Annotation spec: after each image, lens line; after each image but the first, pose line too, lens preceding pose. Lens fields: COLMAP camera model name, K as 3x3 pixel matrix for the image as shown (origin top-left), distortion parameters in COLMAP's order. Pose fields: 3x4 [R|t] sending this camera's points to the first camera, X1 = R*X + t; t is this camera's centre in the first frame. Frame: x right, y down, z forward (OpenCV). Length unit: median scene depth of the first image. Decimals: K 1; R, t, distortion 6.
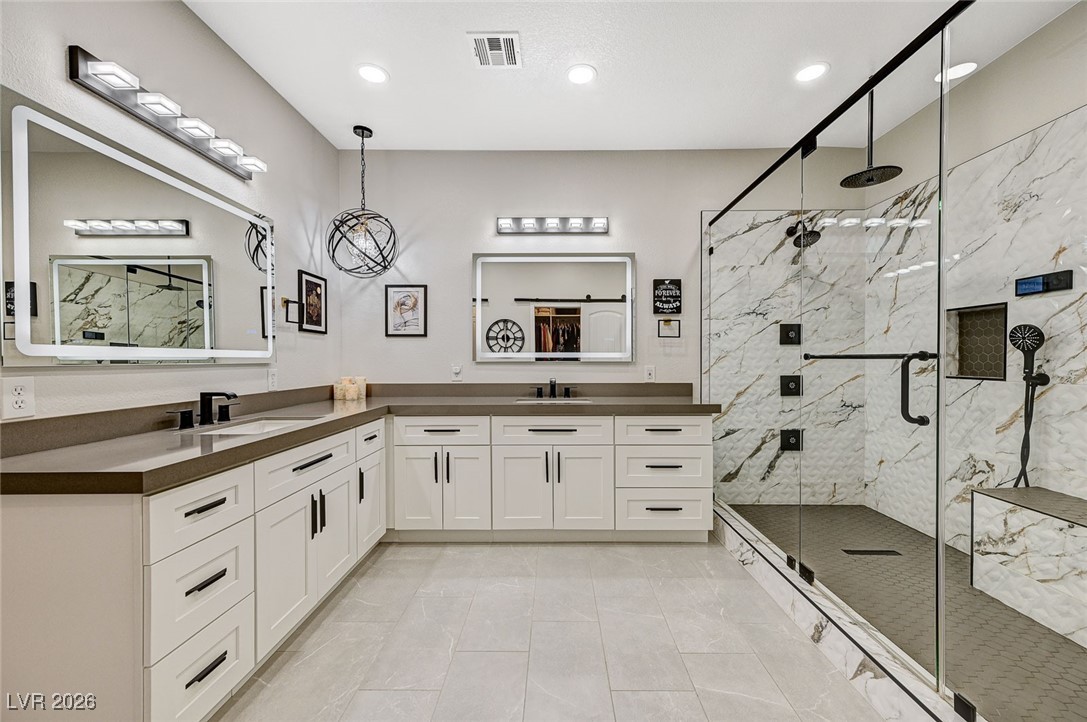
lens RADIAL K [[429.3, 0, 543.5], [0, 429.3, 361.0], [0, 0, 1]] dist [0.001232, 0.000364]
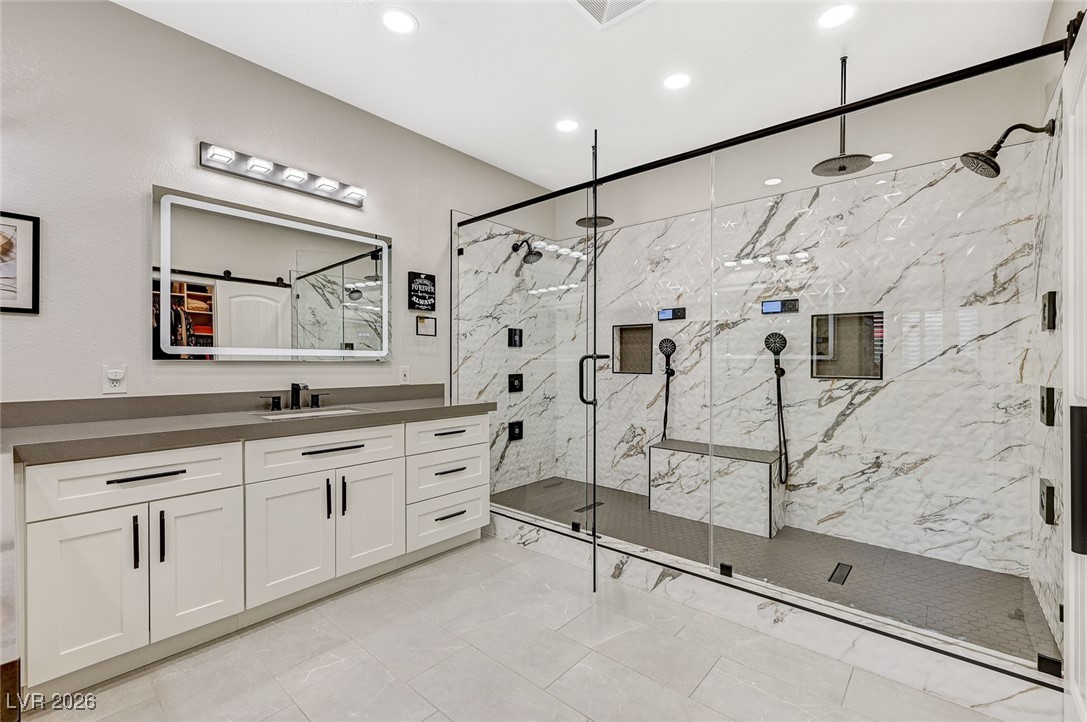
lens RADIAL K [[469.1, 0, 543.5], [0, 469.1, 361.0], [0, 0, 1]] dist [-0.000767, -0.000037]
pose [[0.641467, 0.003767, 0.767141, -0.338613], [-0.000674, 0.999990, -0.004347, 0.004714], [-0.767150, 0.002272, 0.641464, 0.149759]]
